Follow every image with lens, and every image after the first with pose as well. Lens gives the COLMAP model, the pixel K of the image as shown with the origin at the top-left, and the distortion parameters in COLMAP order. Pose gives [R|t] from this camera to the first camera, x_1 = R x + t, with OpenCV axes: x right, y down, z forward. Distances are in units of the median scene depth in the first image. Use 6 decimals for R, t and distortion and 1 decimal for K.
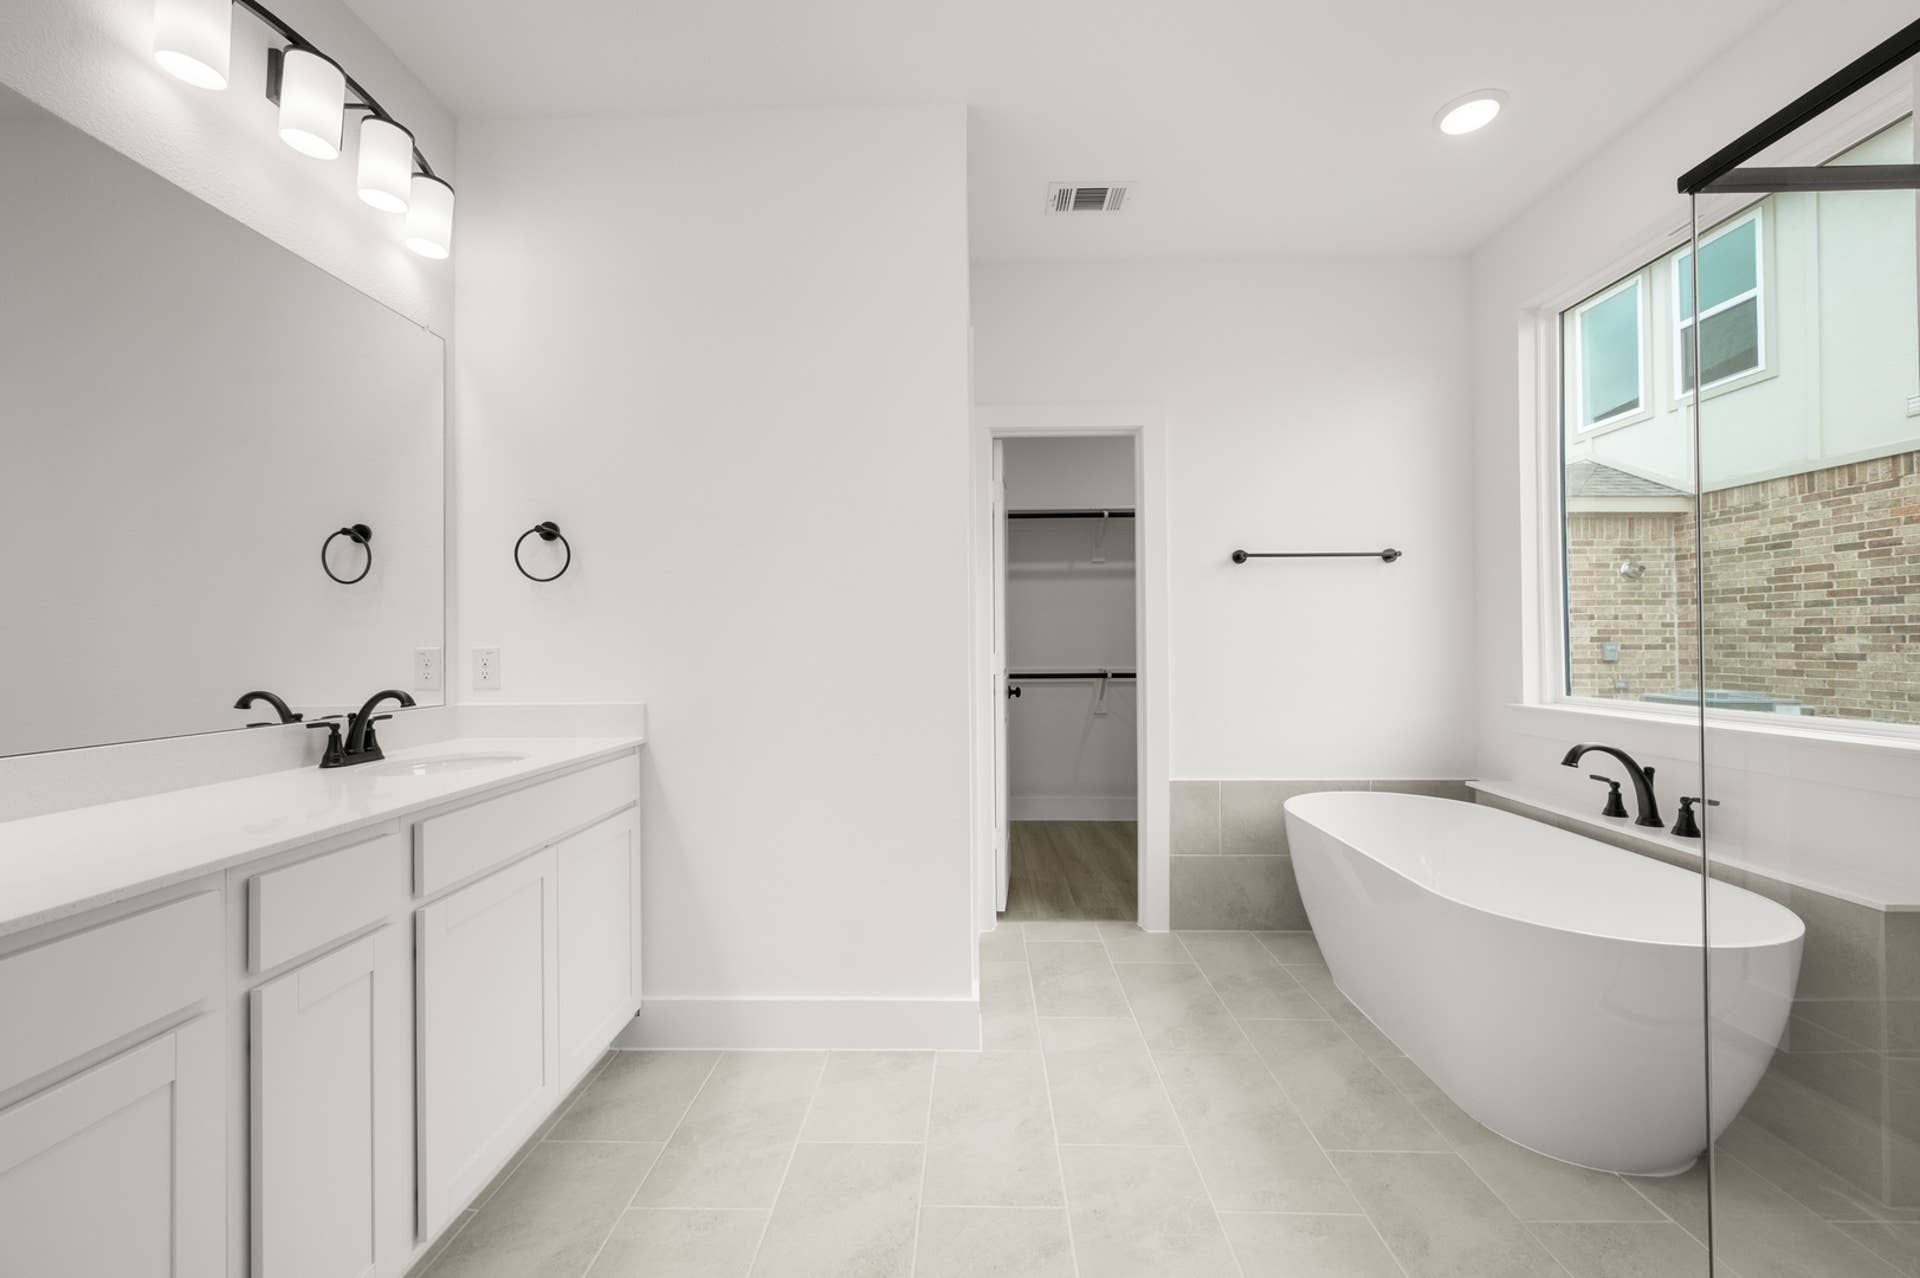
lens RADIAL K [[758.0, 0, 956.3], [0, 758.0, 634.5], [0, 0, 1]] dist [0.000538, -0.000136]
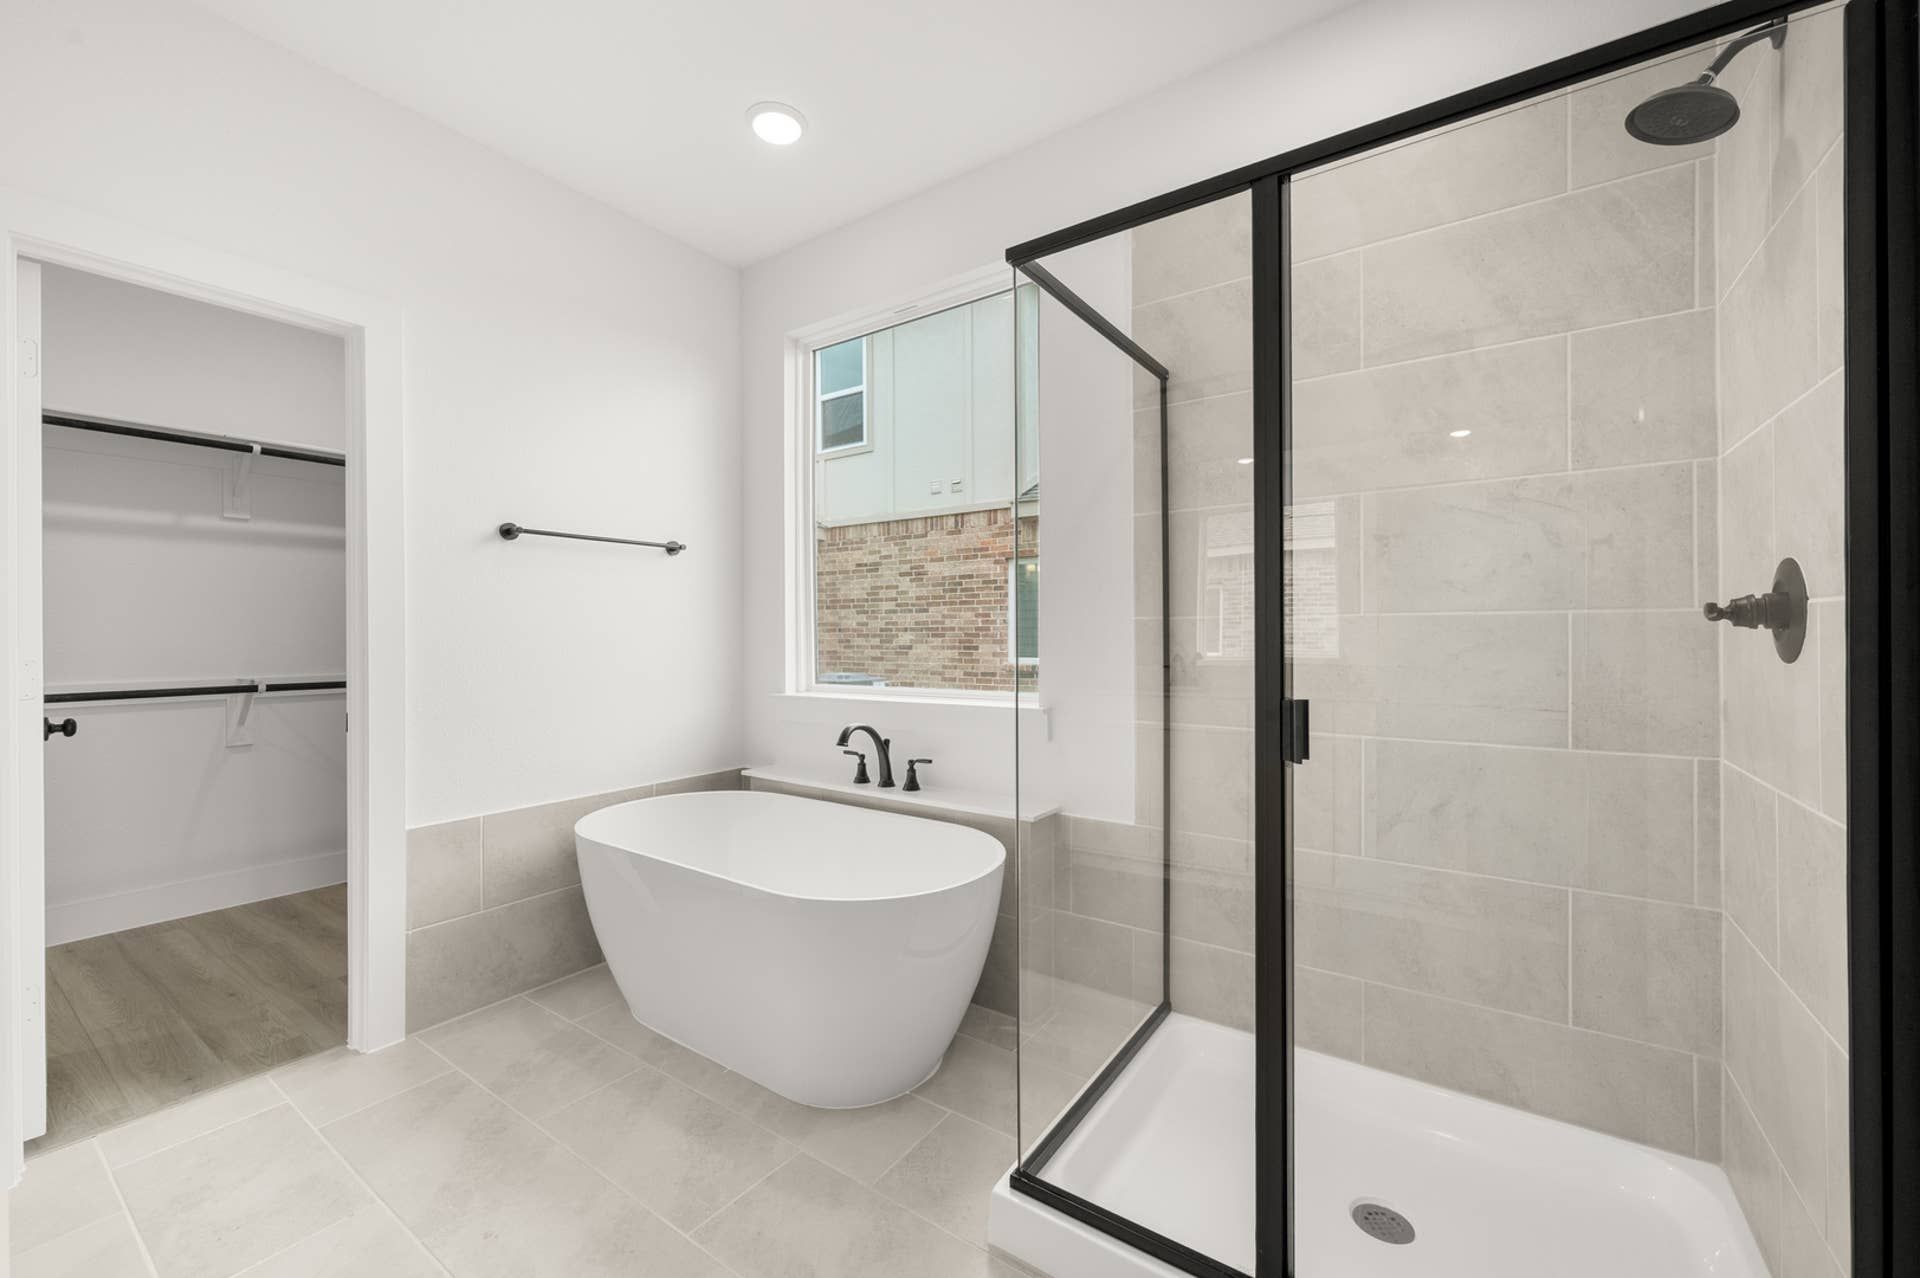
lens RADIAL K [[758.0, 0, 963.6], [0, 758.0, 634.1], [0, 0, 1]] dist [0.000538, -0.000136]
pose [[0.547532, 0.002461, 0.836781, -0.033235], [-0.006090, 0.999981, 0.001044, 0.001968], [-0.836762, -0.005668, 0.547537, 0.158399]]
